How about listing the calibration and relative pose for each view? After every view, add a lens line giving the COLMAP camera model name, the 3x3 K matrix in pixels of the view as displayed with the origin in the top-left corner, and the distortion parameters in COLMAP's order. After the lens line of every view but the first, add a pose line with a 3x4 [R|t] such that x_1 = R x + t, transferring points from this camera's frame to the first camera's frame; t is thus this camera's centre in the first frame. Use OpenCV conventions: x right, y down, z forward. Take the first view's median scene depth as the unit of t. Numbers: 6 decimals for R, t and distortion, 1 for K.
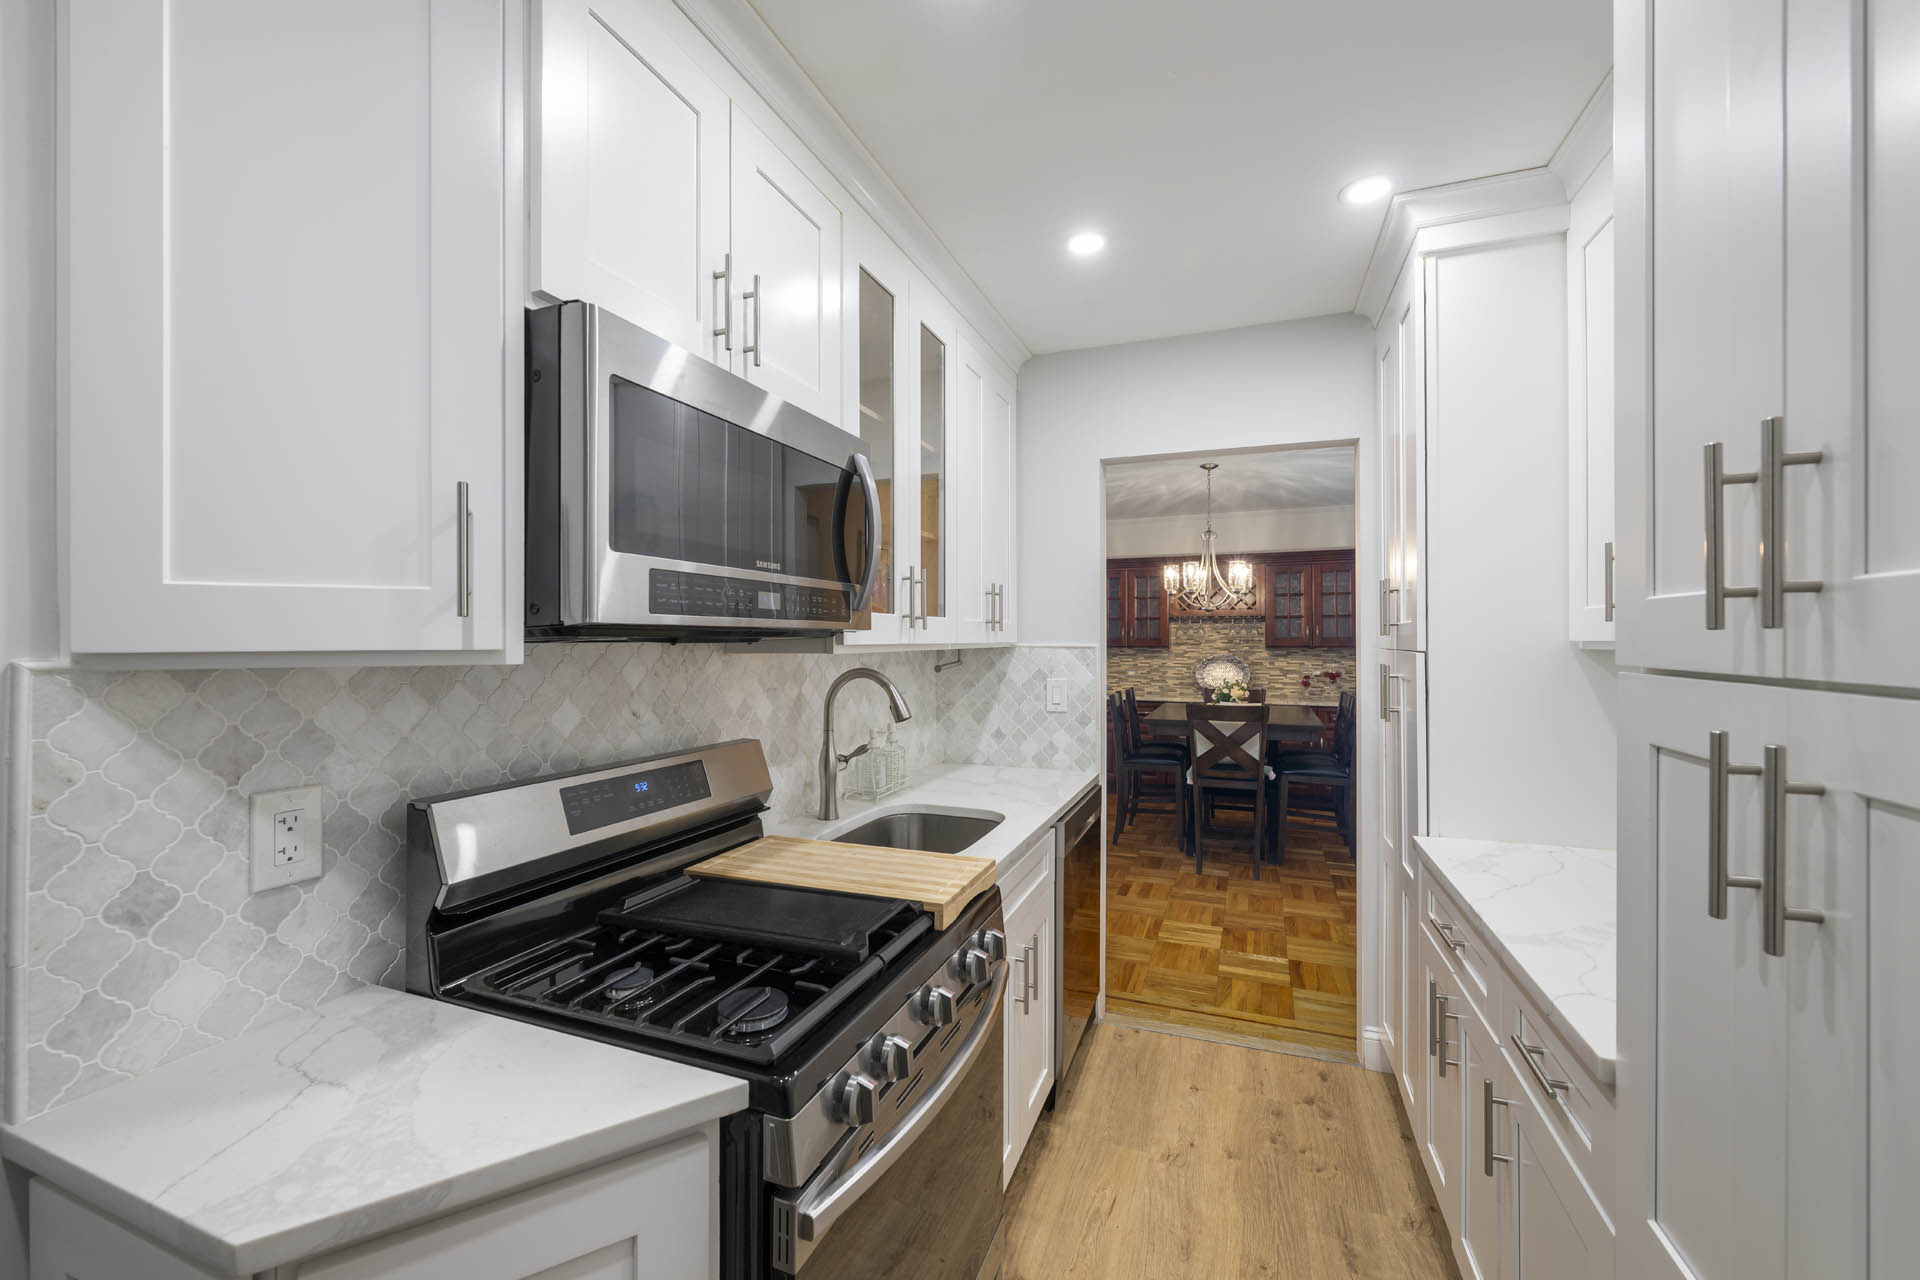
lens RADIAL K [[757.7, 0, 960.0], [0, 757.7, 640.0], [0, 0, 1]] dist [0.000498, 0.000060]
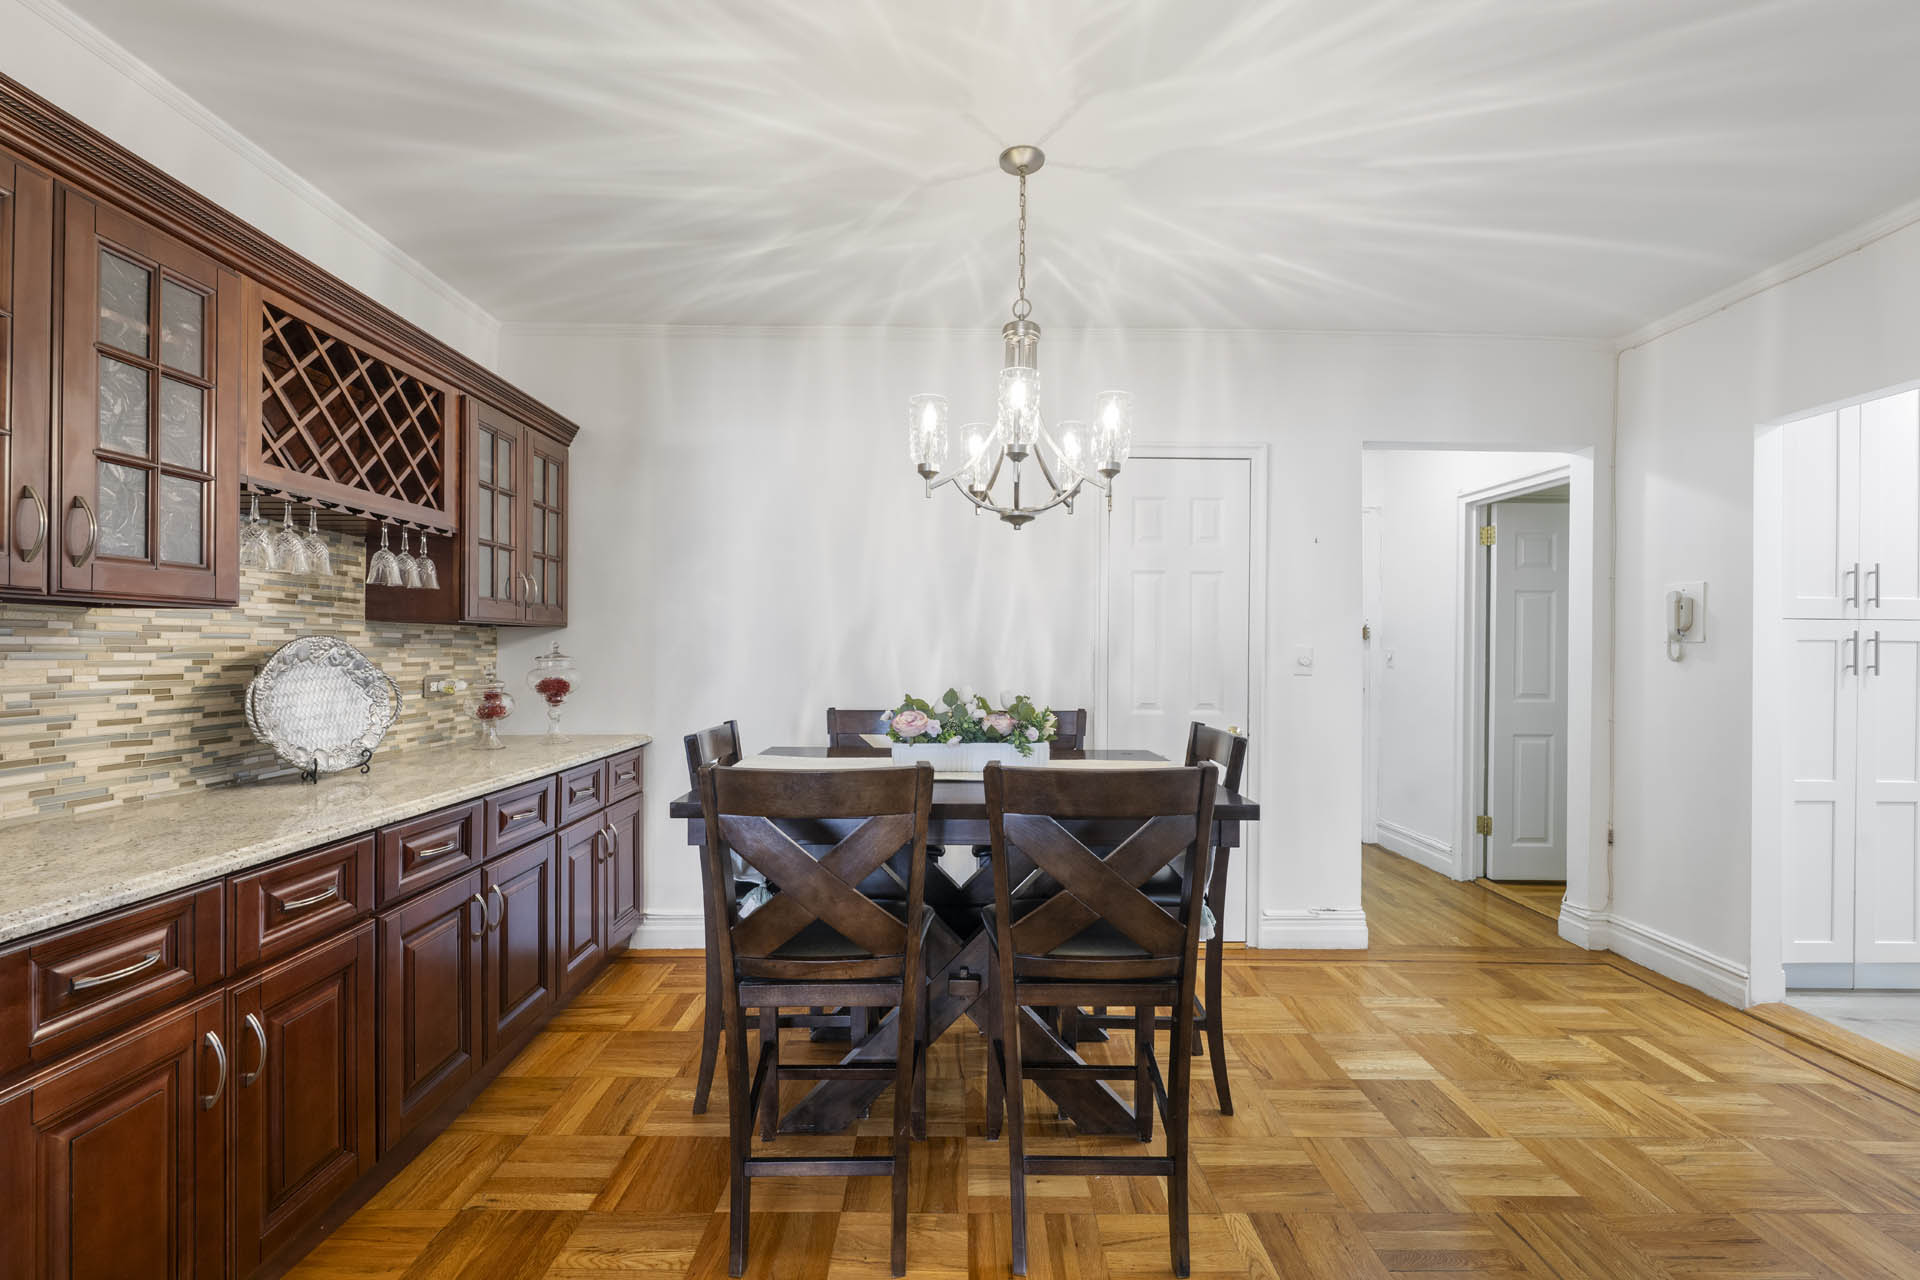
lens RADIAL K [[814.9, 0, 952.1], [0, 814.9, 647.6], [0, 0, 1]] dist [0.000991, 0.000346]
pose [[-0.363435, 0.000603, 0.931619, -0.047105], [-0.005868, 0.999978, -0.002936, 0.022722], [-0.931601, -0.006534, -0.363424, 0.927058]]
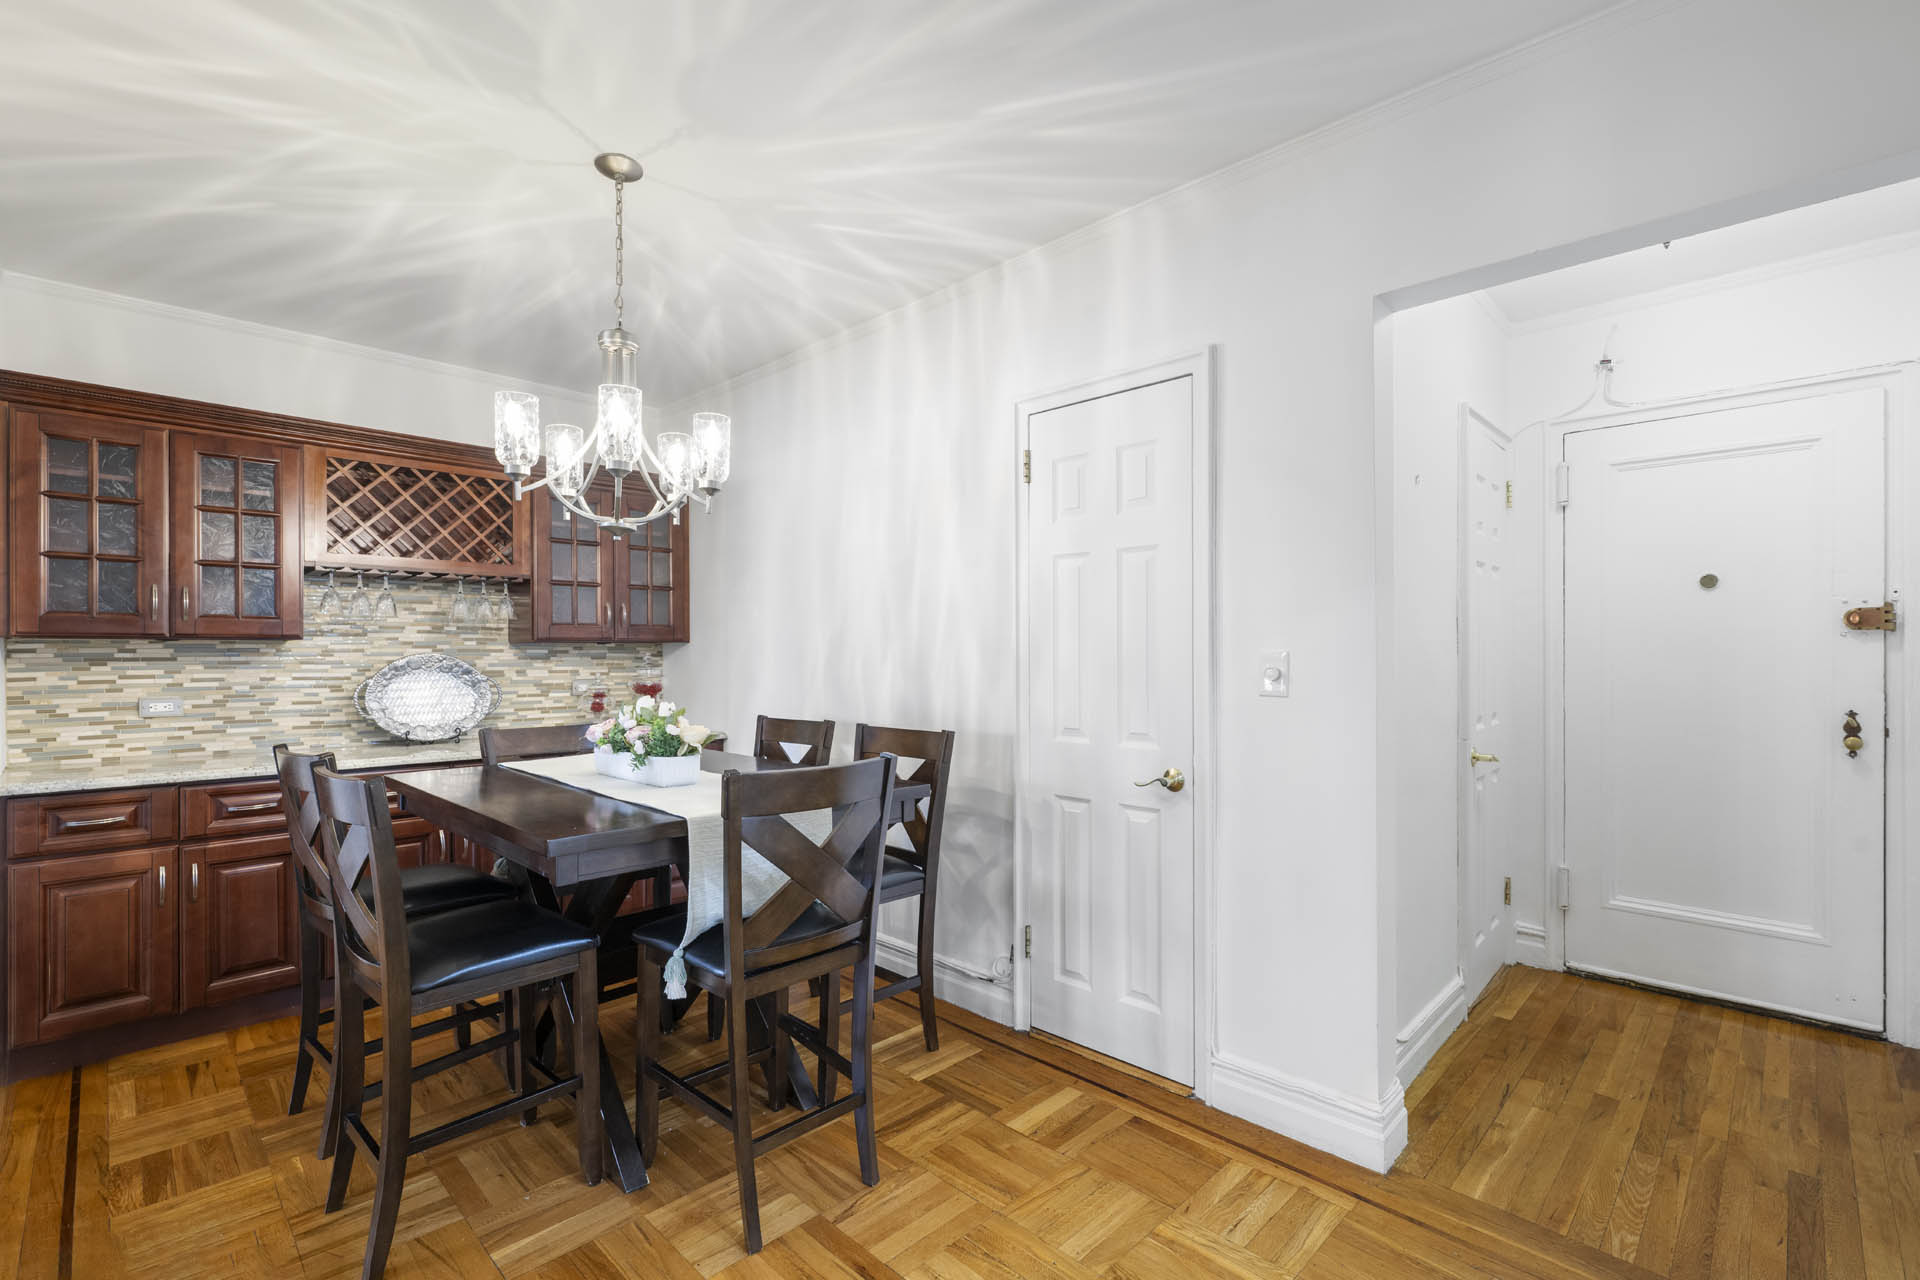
lens RADIAL K [[849.2, 0, 953.3], [0, 849.2, 654.5], [0, 0, 1]] dist [0.000376, -0.000012]
pose [[0.396717, -0.000381, 0.917941, -0.008991], [0.002591, 0.999996, -0.000705, 0.020374], [-0.917937, 0.002658, 0.396716, 0.515742]]
